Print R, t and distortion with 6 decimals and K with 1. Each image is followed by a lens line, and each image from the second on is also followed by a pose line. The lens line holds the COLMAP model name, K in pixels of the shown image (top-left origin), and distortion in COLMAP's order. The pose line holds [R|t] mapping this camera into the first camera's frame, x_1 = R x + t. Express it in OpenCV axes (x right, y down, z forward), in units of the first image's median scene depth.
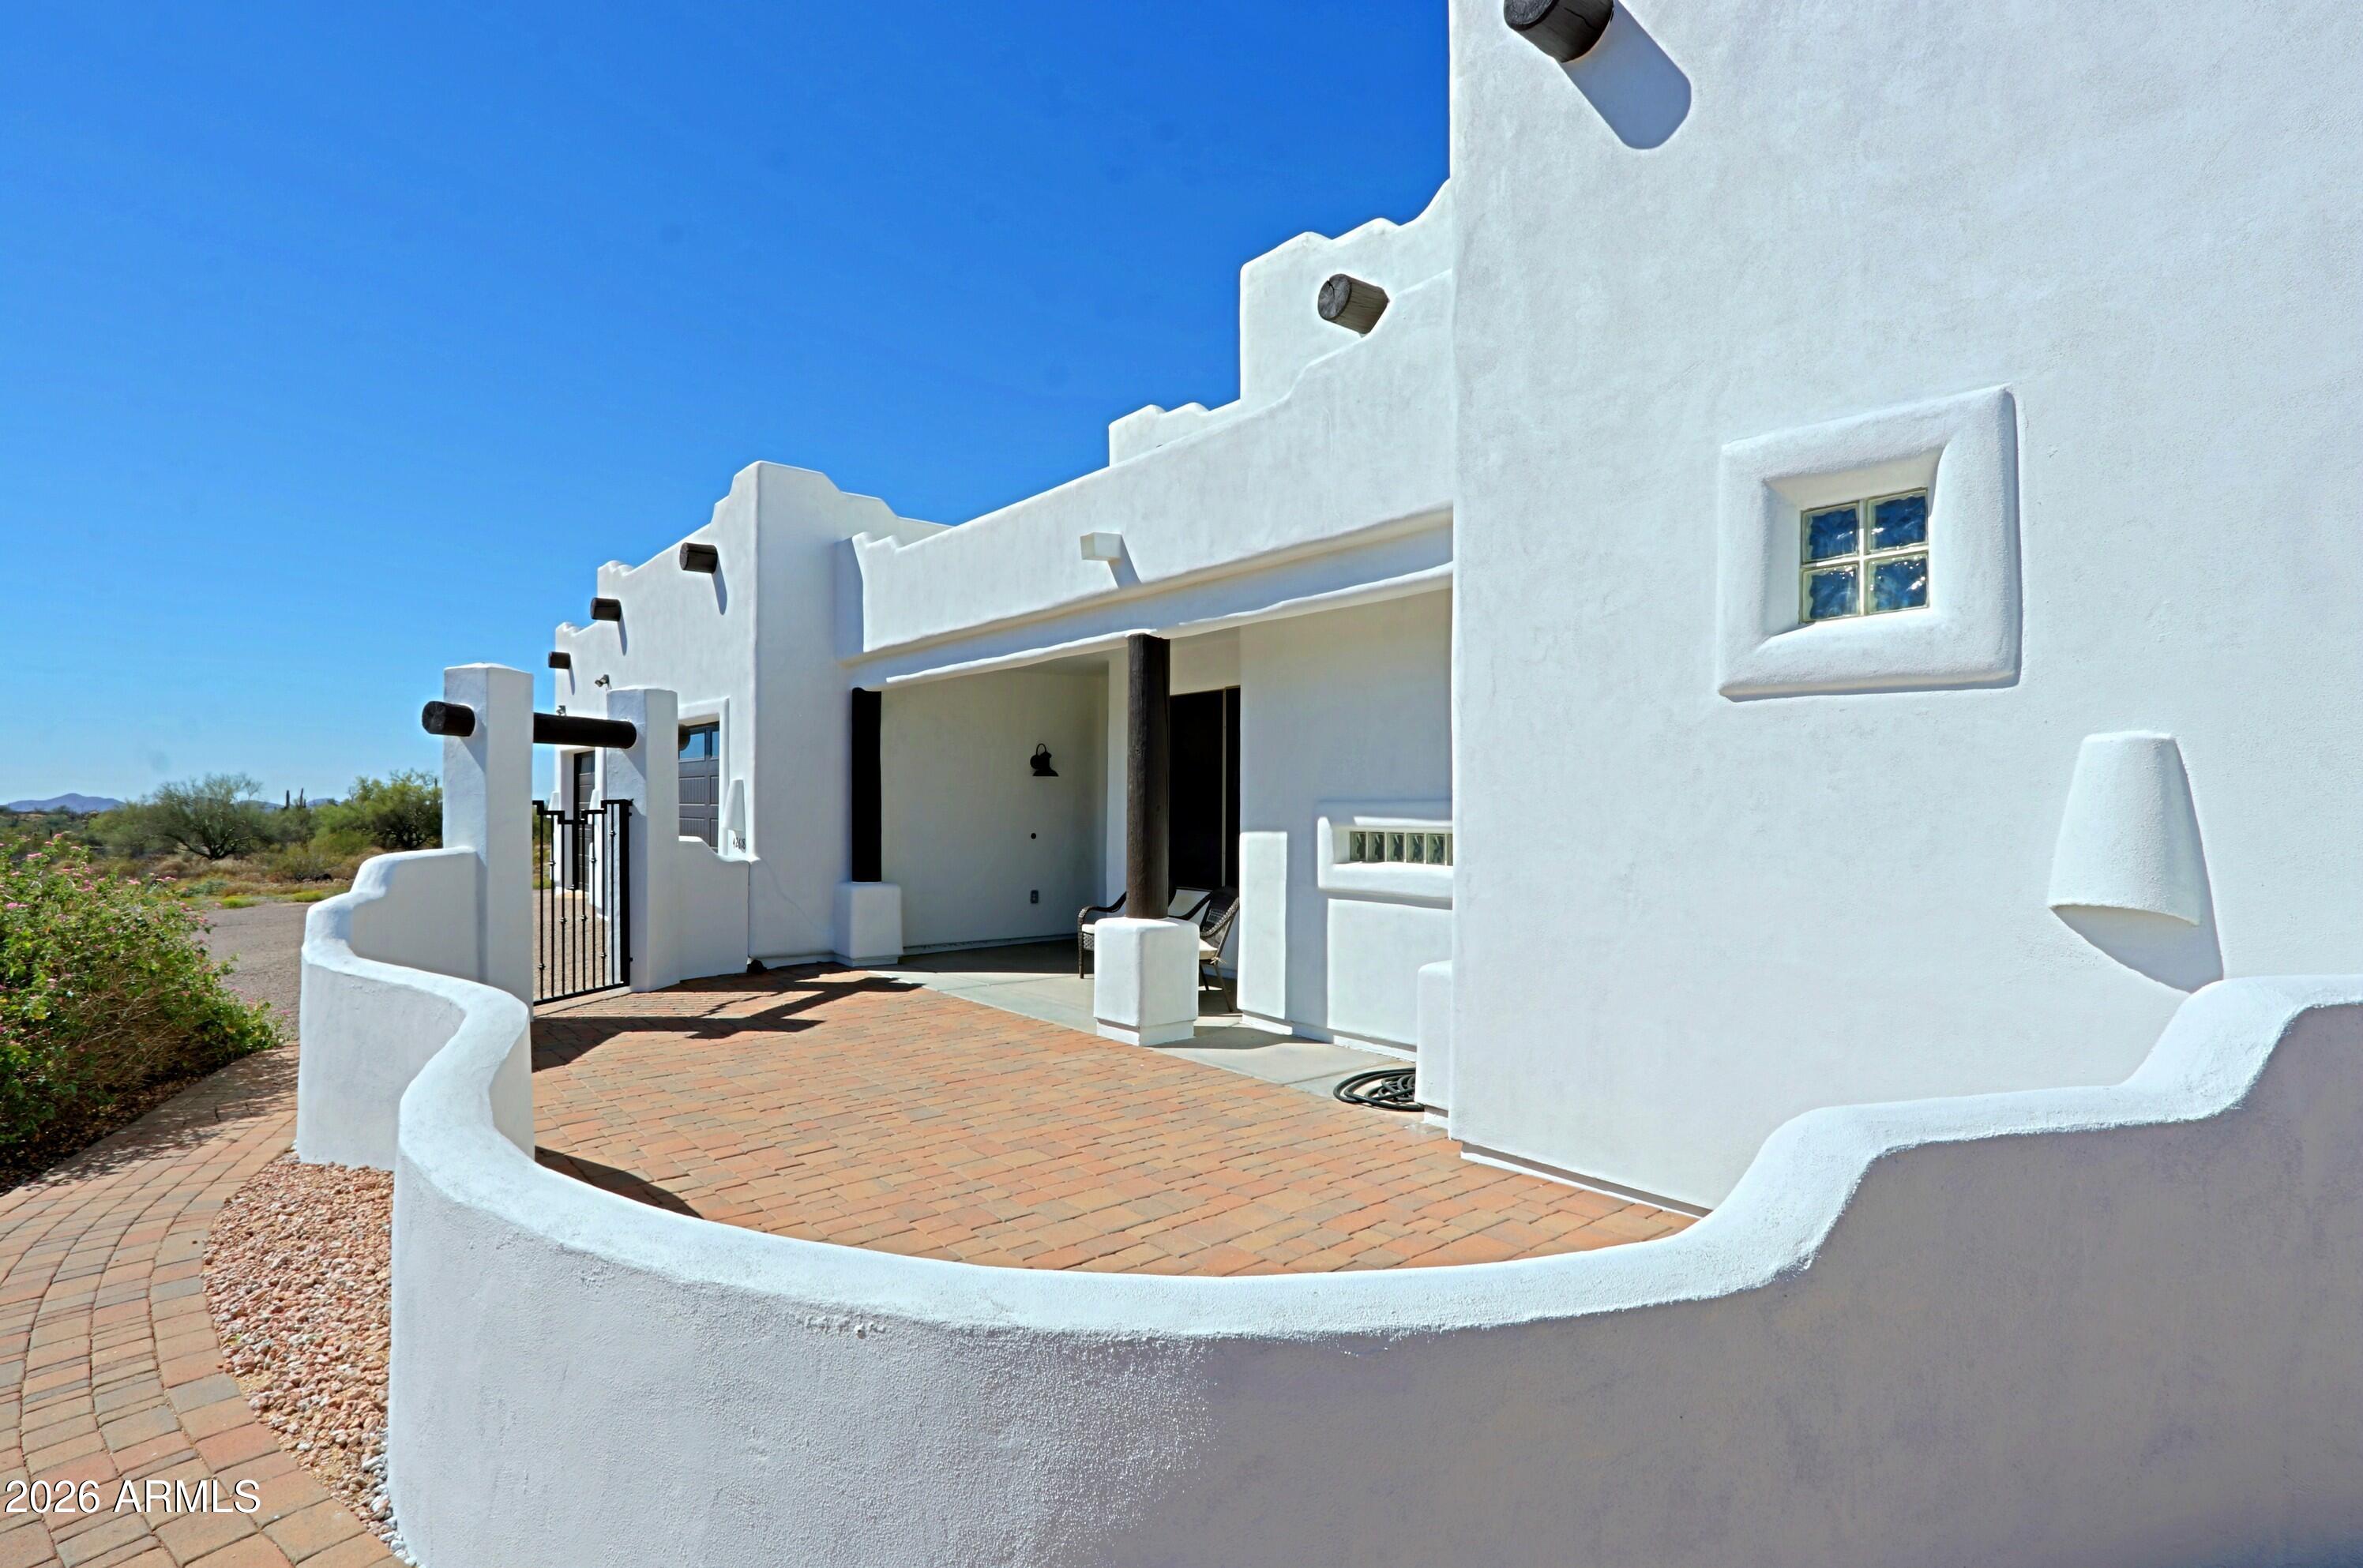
lens RADIAL K [[1149.1, 0, 1181.5], [0, 1149.1, 784.0], [0, 0, 1]] dist [-0.000341, -0.000136]
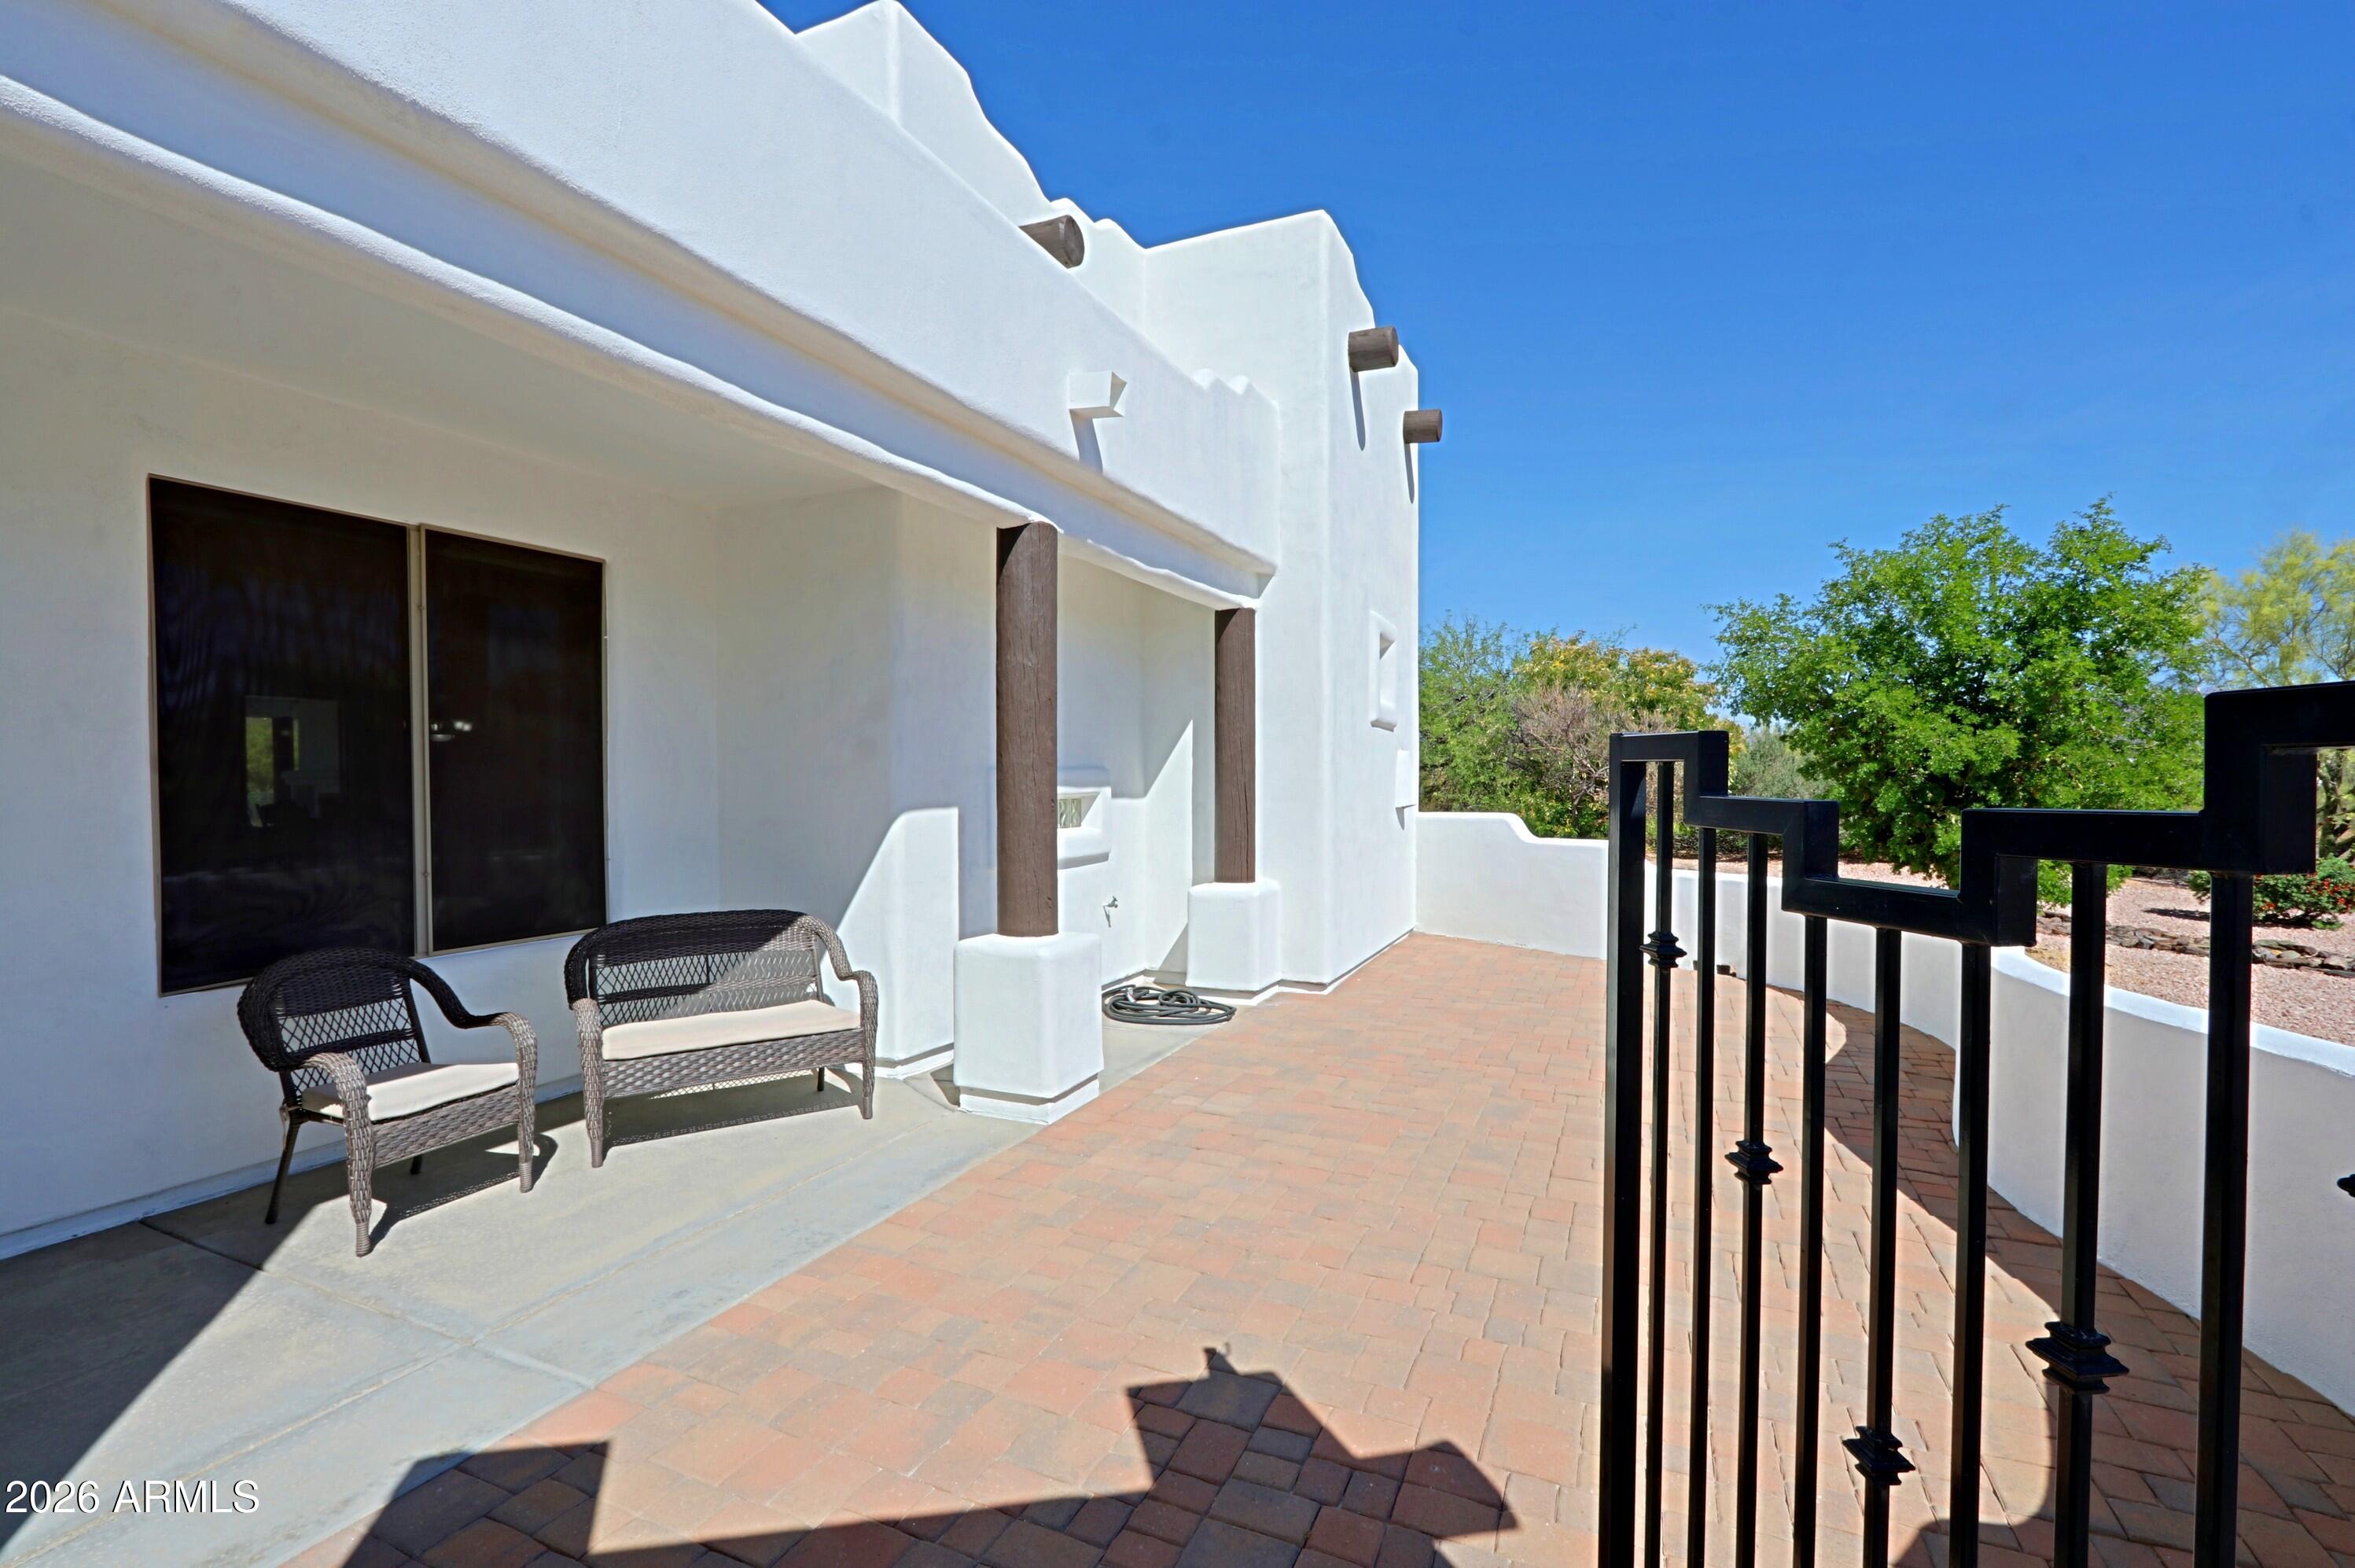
lens RADIAL K [[1094.4, 0, 1167.8], [0, 1094.4, 800.8], [0, 0, 1]] dist [-0.000238, -0.000212]
pose [[-0.450702, -0.021999, 0.892403, -0.713360], [-0.014833, 0.999743, 0.017154, 0.023233], [-0.892551, -0.005505, -0.450912, 1.325282]]
